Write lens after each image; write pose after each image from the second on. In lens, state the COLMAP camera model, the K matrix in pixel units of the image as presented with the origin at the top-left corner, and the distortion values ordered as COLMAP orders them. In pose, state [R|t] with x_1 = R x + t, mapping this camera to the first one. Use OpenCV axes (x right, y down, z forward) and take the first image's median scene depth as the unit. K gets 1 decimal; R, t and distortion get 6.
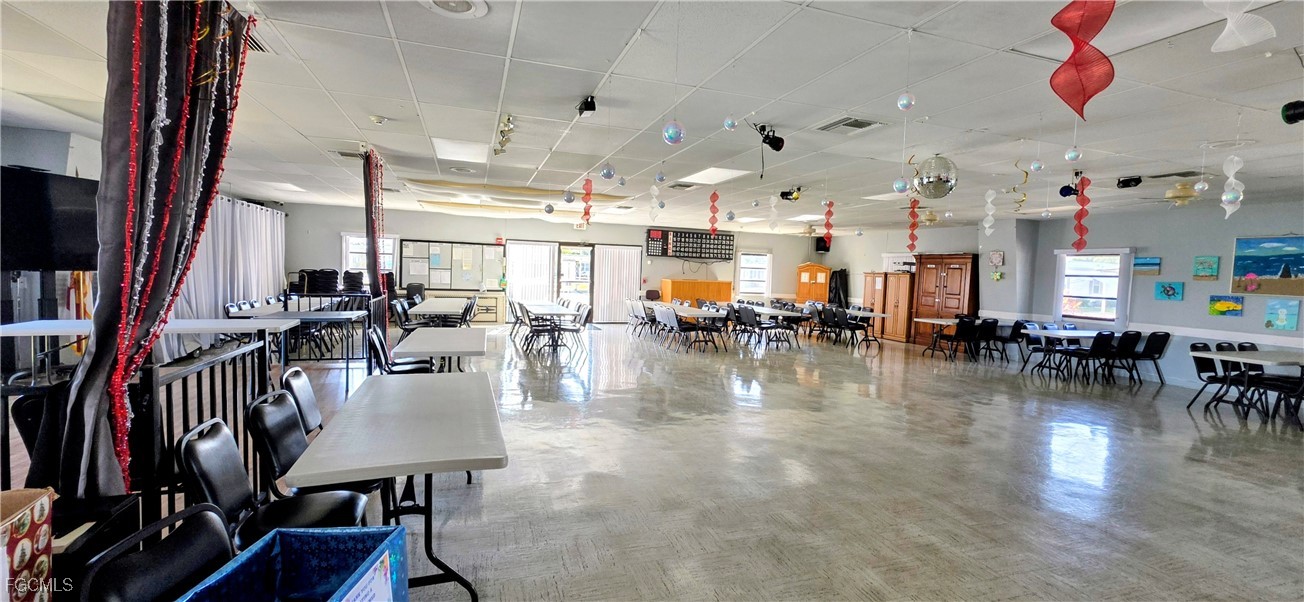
lens RADIAL K [[541.2, 0, 655.4], [0, 541.2, 296.2], [0, 0, 1]] dist [-0.000110, 0.000018]
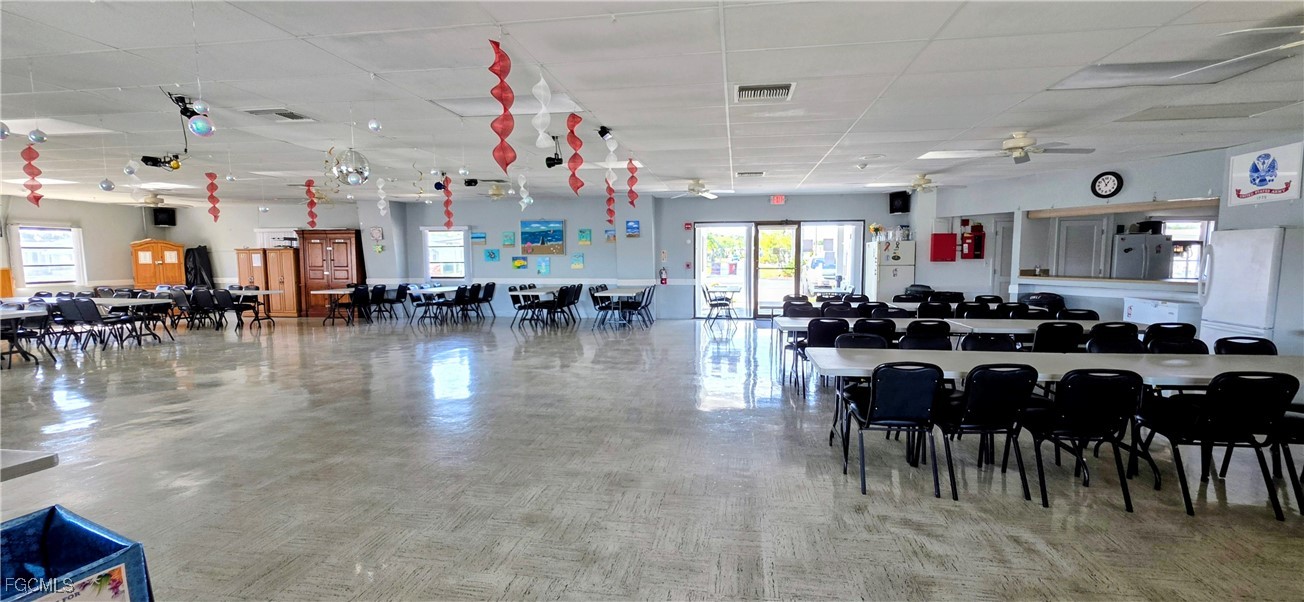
lens RADIAL K [[541.2, 0, 655.4], [0, 541.2, 296.2], [0, 0, 1]] dist [-0.000110, 0.000018]
pose [[0.465055, -0.106892, 0.878805, -0.158881], [0.063973, 0.994146, 0.087068, 0.001916], [-0.882967, 0.015729, 0.469171, -0.097297]]
